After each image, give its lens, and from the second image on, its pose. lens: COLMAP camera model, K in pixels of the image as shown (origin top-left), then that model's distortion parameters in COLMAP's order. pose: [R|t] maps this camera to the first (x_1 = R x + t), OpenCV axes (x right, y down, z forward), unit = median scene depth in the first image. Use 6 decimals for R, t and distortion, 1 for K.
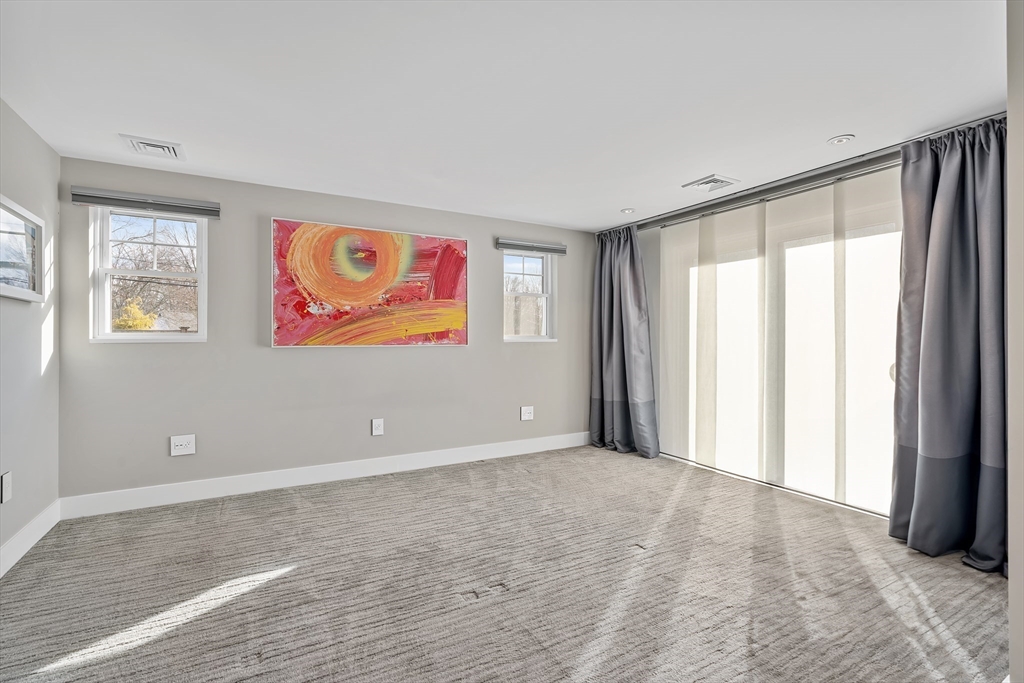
lens RADIAL K [[460.4, 0, 507.4], [0, 460.4, 337.8], [0, 0, 1]] dist [-0.014454, 0.006456]
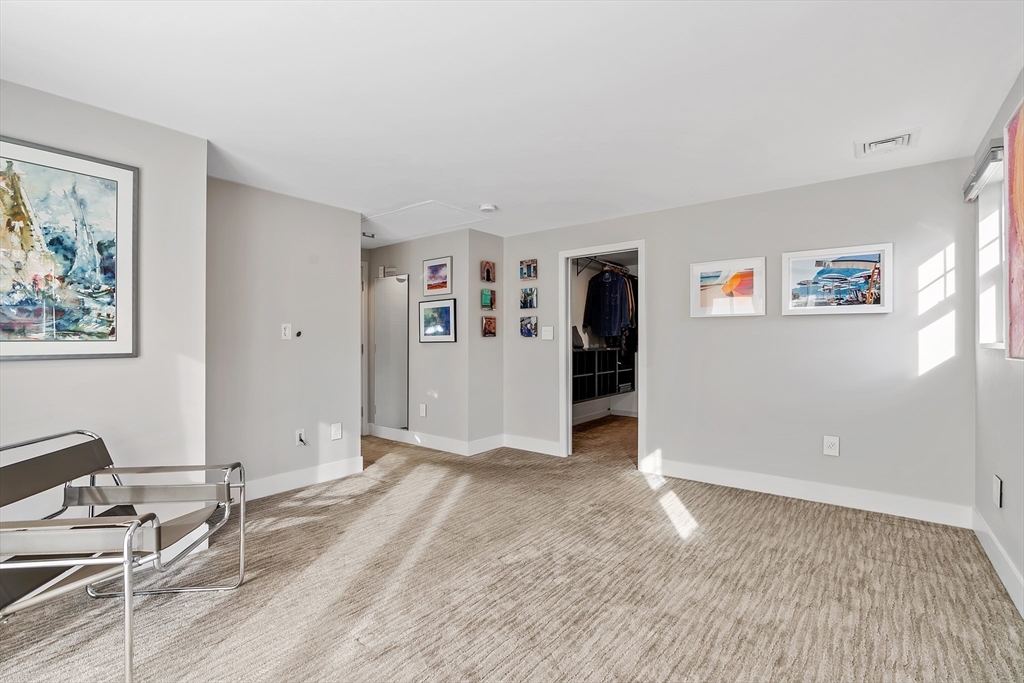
lens RADIAL K [[460.4, 0, 507.4], [0, 460.4, 337.8], [0, 0, 1]] dist [-0.014454, 0.006456]
pose [[-0.925385, -0.002691, -0.379020, 0.371459], [-0.000960, 0.999988, -0.004758, -0.002719], [0.379028, -0.004039, -0.925376, 1.832824]]
